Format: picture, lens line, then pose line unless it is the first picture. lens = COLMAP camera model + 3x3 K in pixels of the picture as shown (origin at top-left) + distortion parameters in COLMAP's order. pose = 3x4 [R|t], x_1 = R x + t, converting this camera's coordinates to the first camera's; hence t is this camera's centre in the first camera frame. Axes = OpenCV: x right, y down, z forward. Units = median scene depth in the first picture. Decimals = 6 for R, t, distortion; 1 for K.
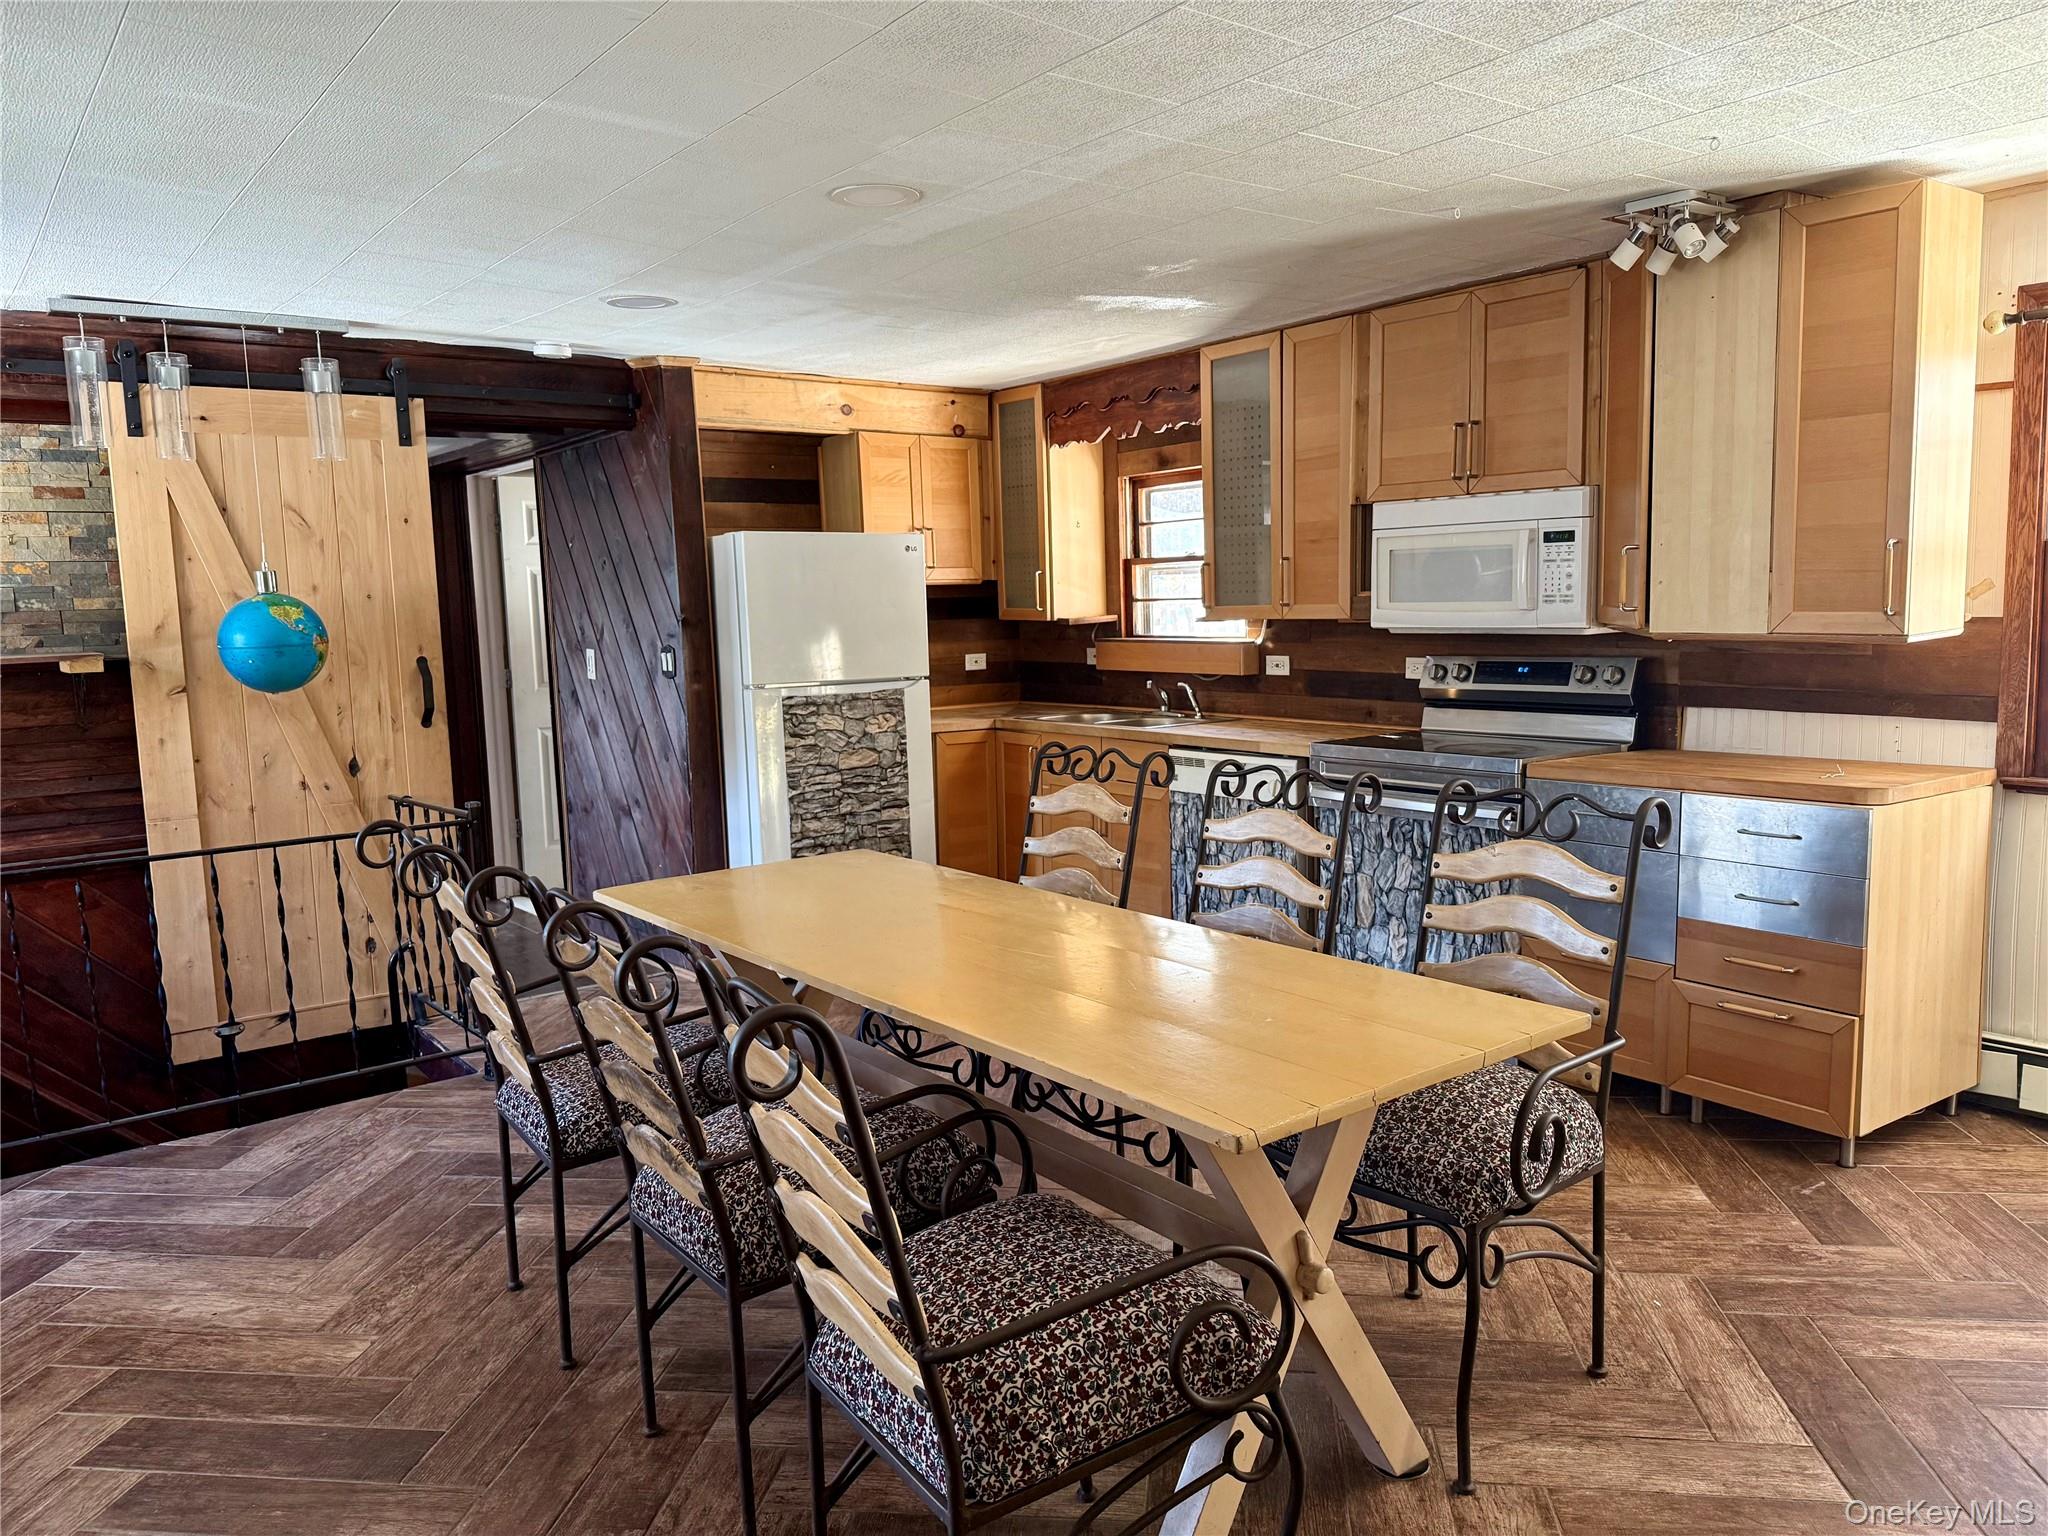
lens RADIAL K [[1451.8, 0, 1020.6], [0, 1451.8, 777.6], [0, 0, 1]] dist [0.000612, -0.003309]
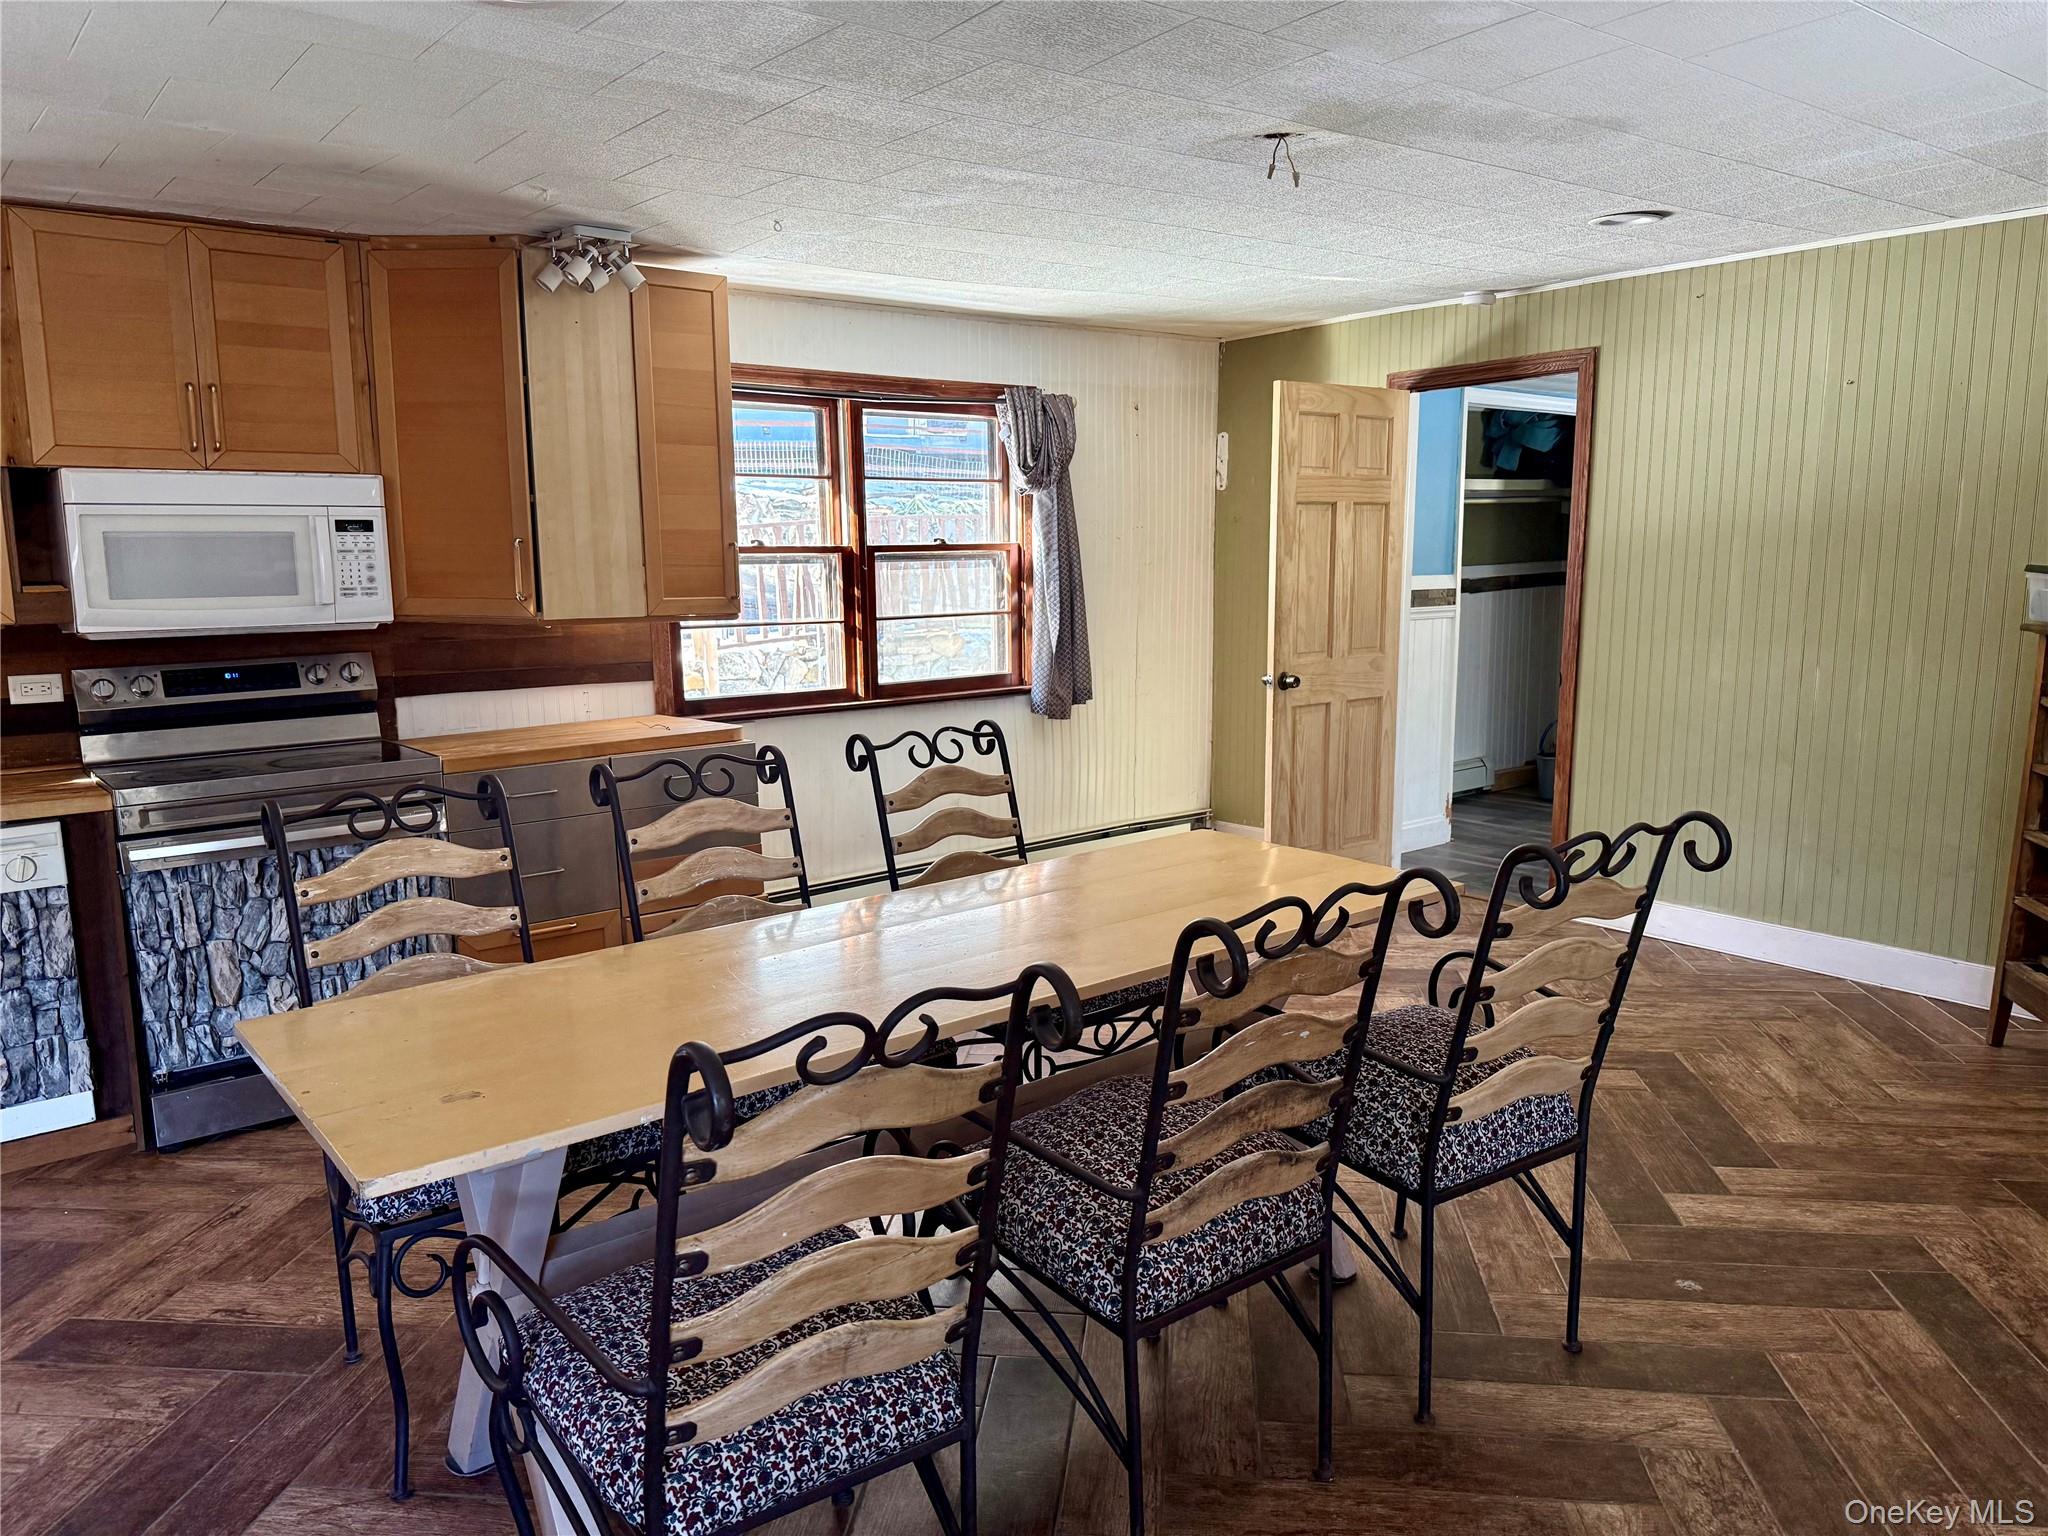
lens RADIAL K [[1451.8, 0, 1019.7], [0, 1451.8, 762.5], [0, 0, 1]] dist [0.000612, -0.003309]
pose [[-0.008346, -0.118737, 0.992891, -0.579690], [0.139446, 0.983085, 0.118736, -0.066071], [-0.990195, 0.139446, 0.008352, 0.579982]]
